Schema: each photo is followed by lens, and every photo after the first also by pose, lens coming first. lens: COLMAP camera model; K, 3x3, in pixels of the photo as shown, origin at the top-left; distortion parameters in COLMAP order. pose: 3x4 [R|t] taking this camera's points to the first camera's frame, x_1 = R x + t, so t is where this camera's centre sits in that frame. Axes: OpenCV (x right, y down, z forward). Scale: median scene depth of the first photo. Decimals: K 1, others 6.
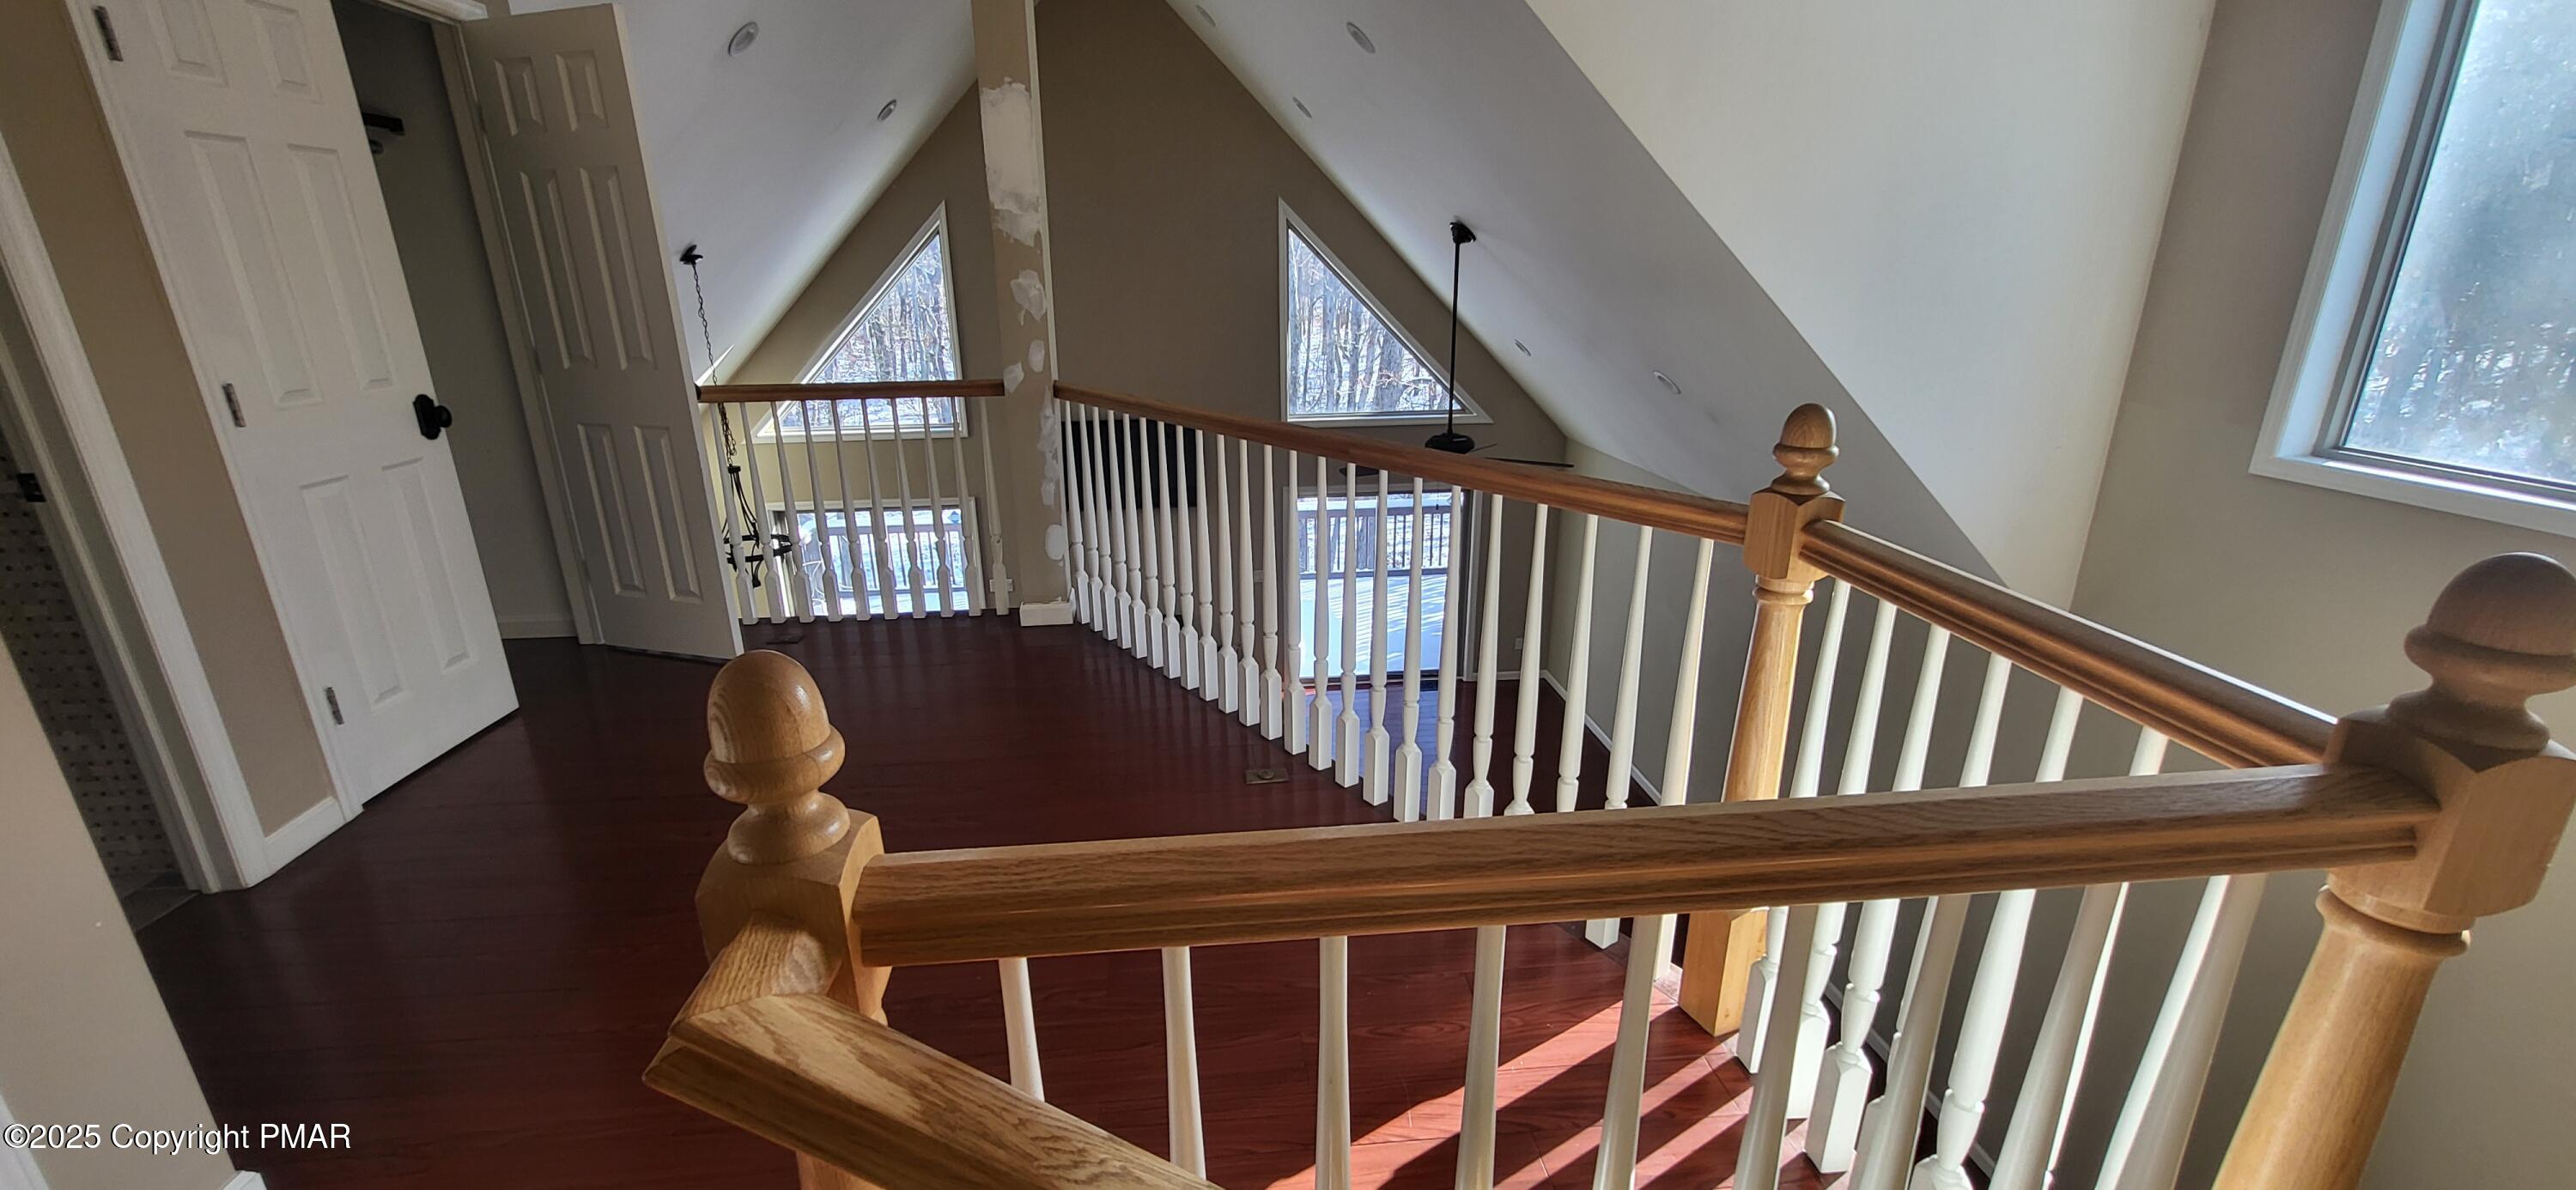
lens RADIAL K [[1003.3, 0, 1262.9], [0, 1003.3, 598.3], [0, 0, 1]] dist [-0.000626, -0.000214]
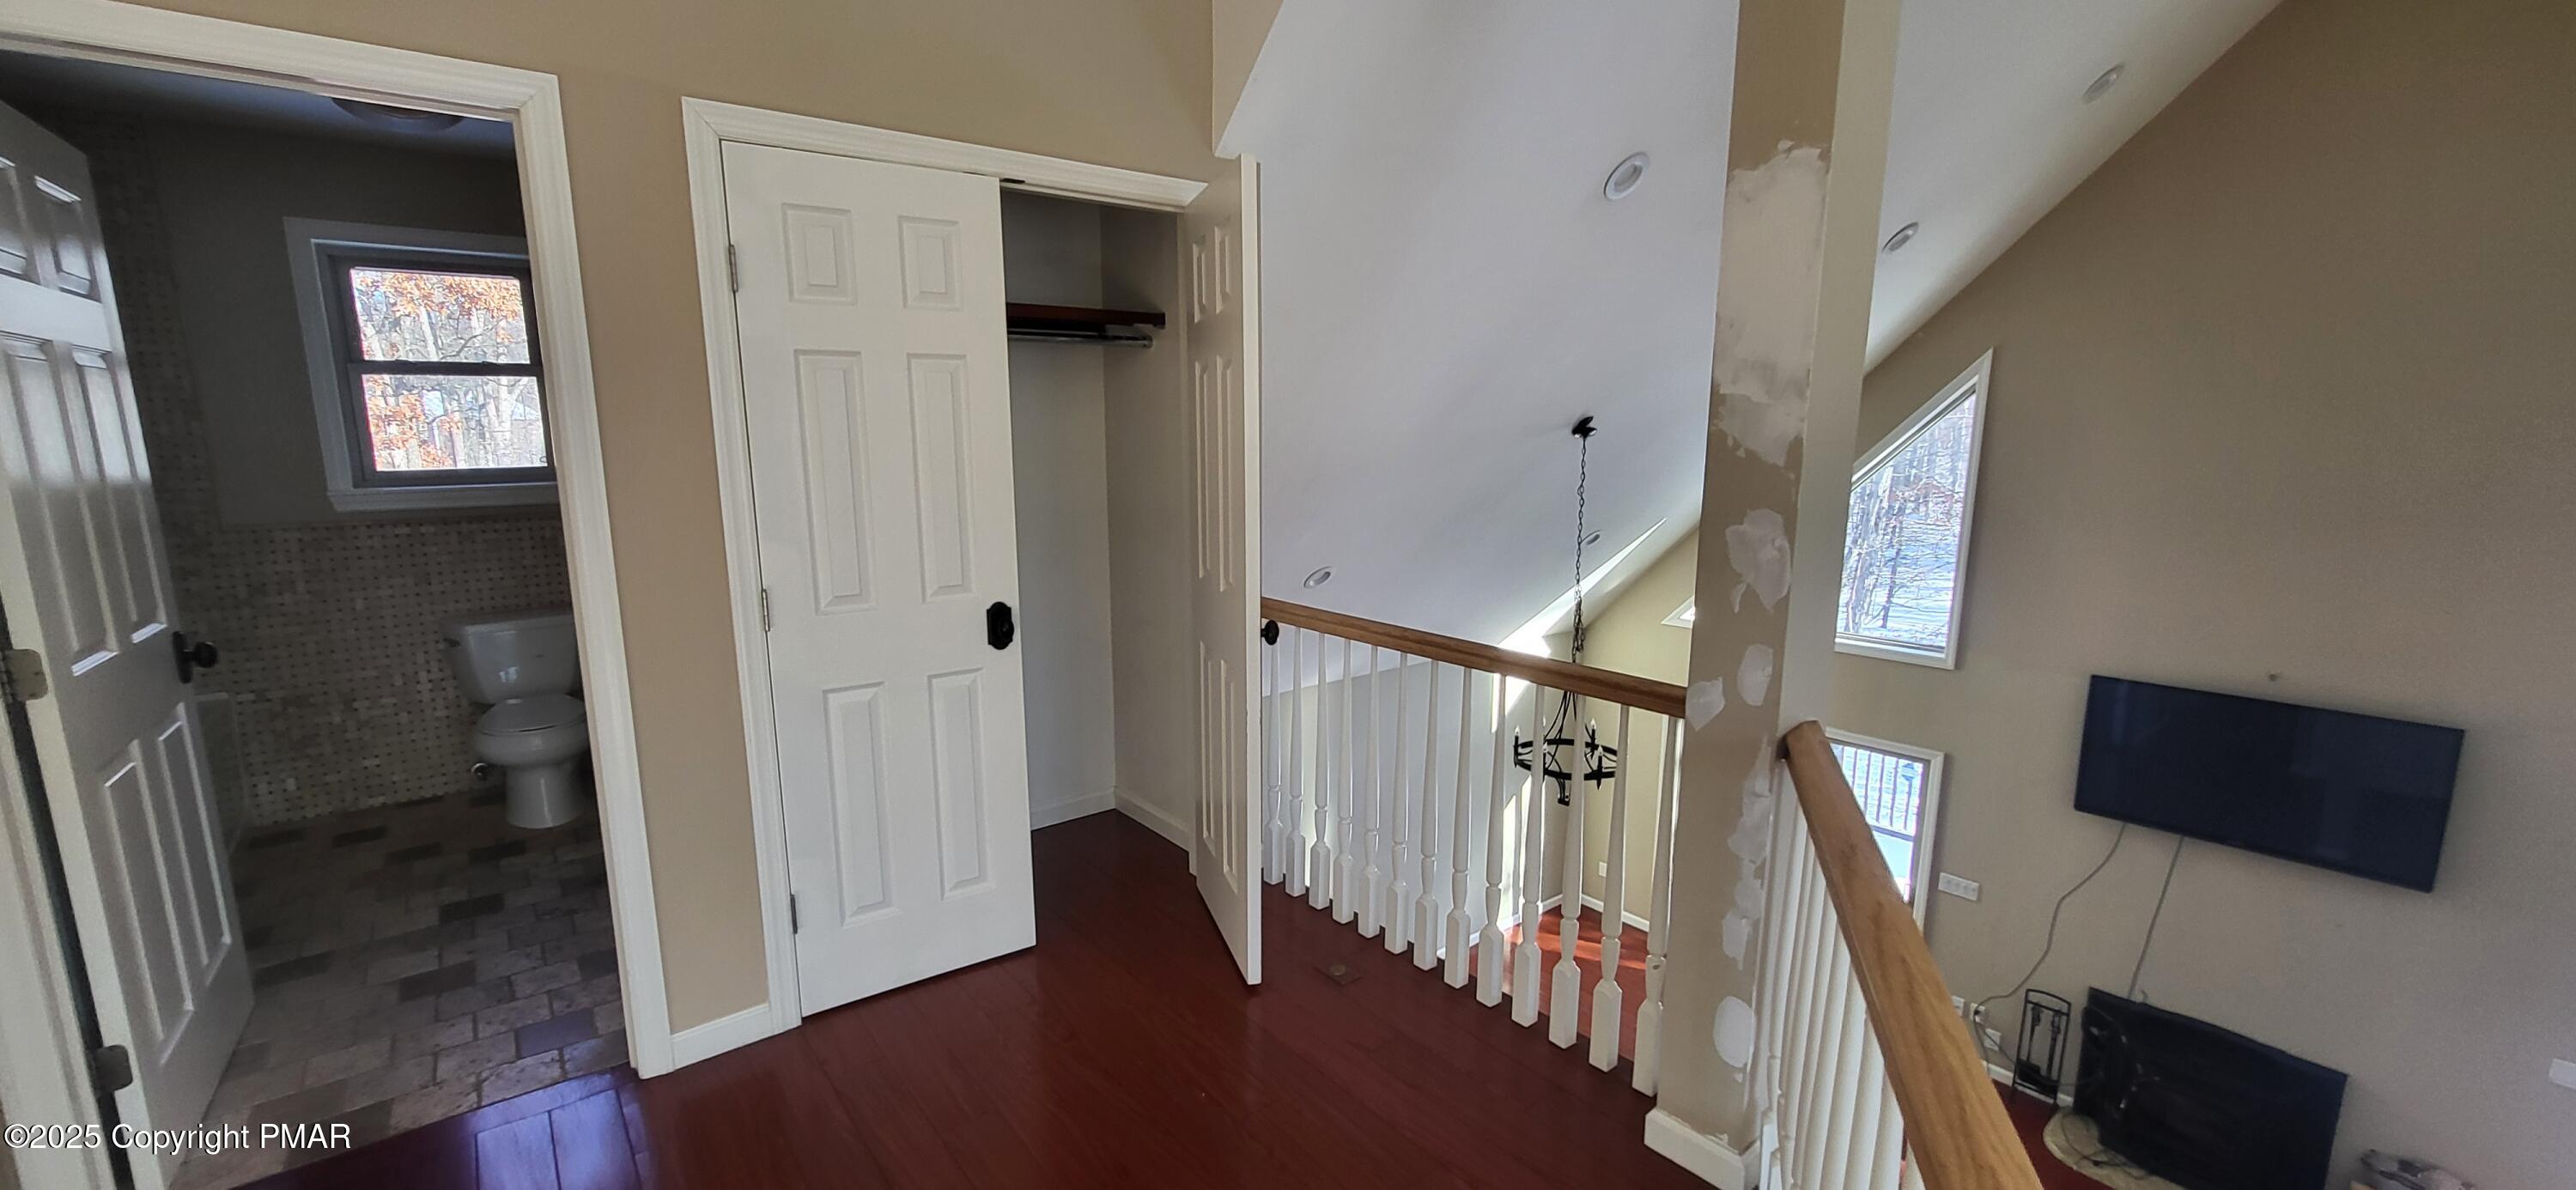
lens RADIAL K [[1003.3, 0, 1262.9], [0, 1003.3, 598.3], [0, 0, 1]] dist [-0.000626, -0.000214]
pose [[0.548553, 0.158428, -0.820969, 0.041674], [-0.267565, 0.963513, 0.007154, -0.213639], [0.792148, 0.215738, 0.570928, 0.508920]]
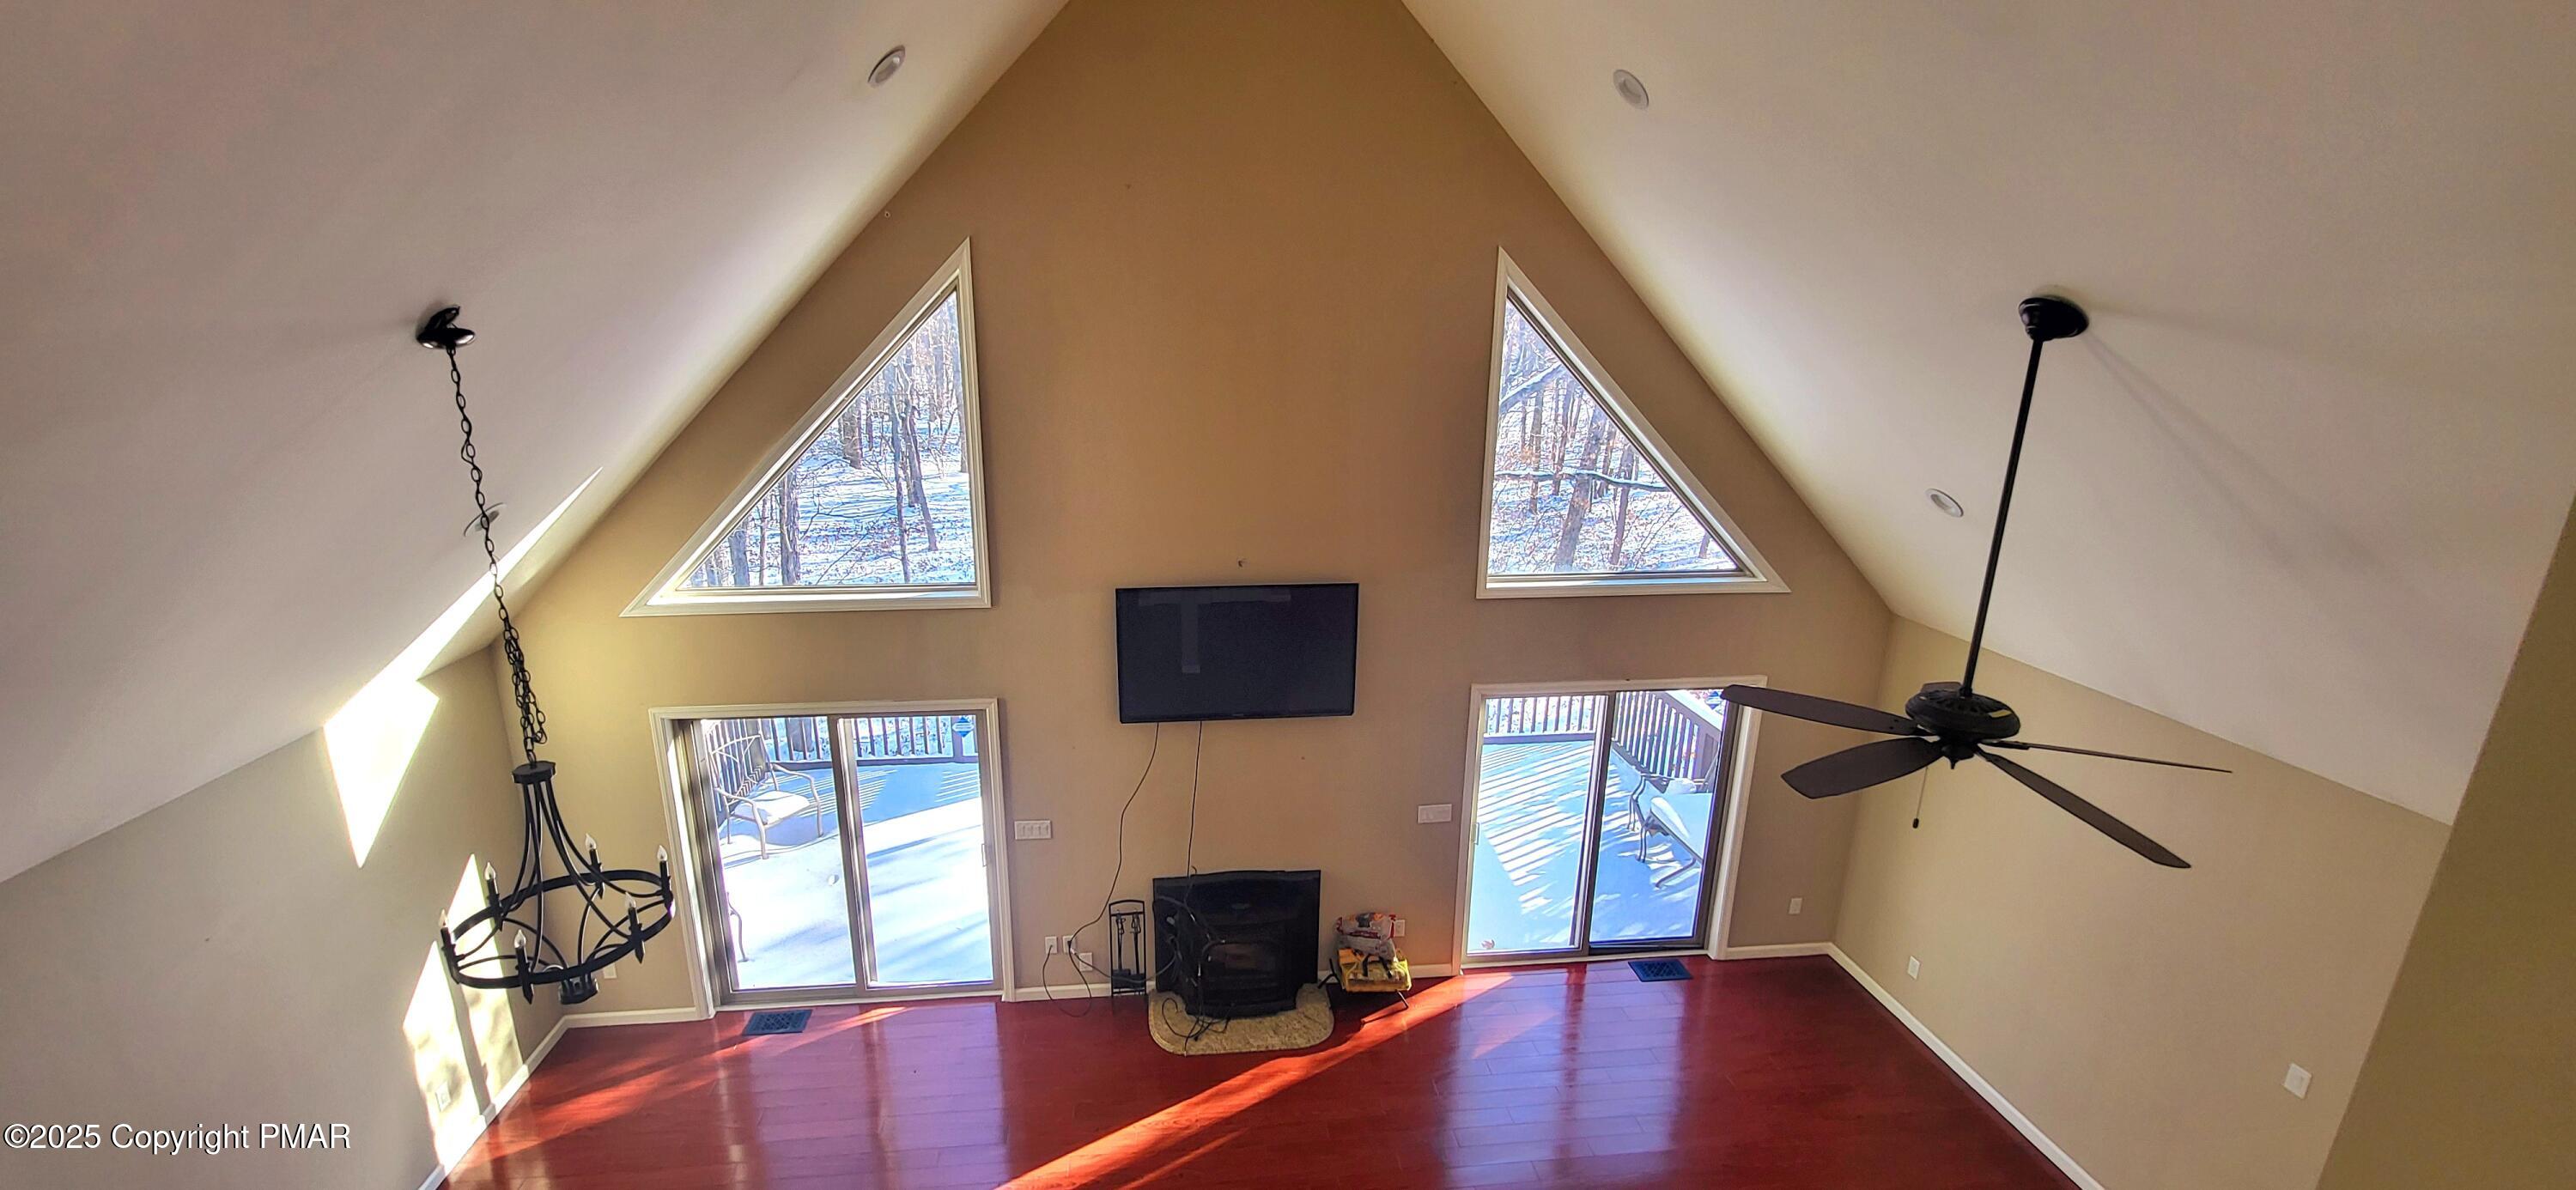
lens RADIAL K [[1033.2, 0, 1268.7], [0, 1033.2, 611.7], [0, 0, 1]] dist [-0.001936, -0.000099]
pose [[0.999551, 0.017259, 0.024502, -0.350394], [-0.015997, 0.998581, -0.050802, -0.331017], [-0.025344, 0.050387, 0.998408, 0.897207]]
